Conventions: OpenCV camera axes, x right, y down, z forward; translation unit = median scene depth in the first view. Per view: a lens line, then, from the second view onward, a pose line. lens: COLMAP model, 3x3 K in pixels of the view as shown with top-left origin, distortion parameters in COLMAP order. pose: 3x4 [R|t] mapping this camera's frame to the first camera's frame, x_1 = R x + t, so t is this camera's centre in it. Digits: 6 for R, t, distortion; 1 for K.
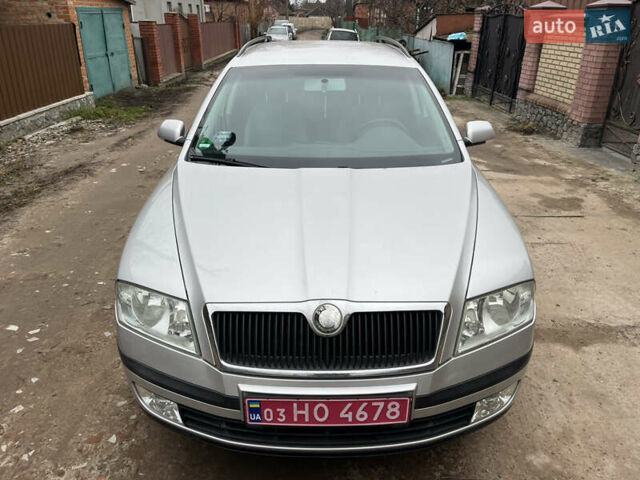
lens RADIAL K [[493.0, 0, 318.6], [0, 493.0, 243.4], [0, 0, 1]] dist [0.083911, -0.118167]
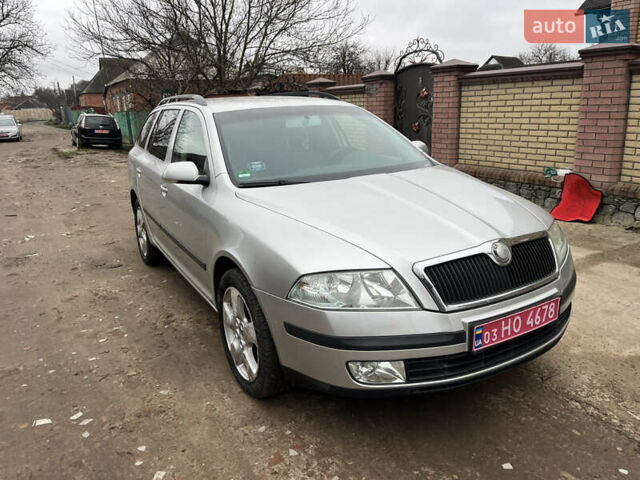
lens RADIAL K [[493.0, 0, 318.6], [0, 493.0, 243.4], [0, 0, 1]] dist [0.083911, -0.118167]
pose [[0.862612, -0.171024, 0.476080, -1.005806], [0.243693, 0.965207, -0.094814, 0.134023], [-0.443300, 0.197804, 0.874276, 0.058168]]
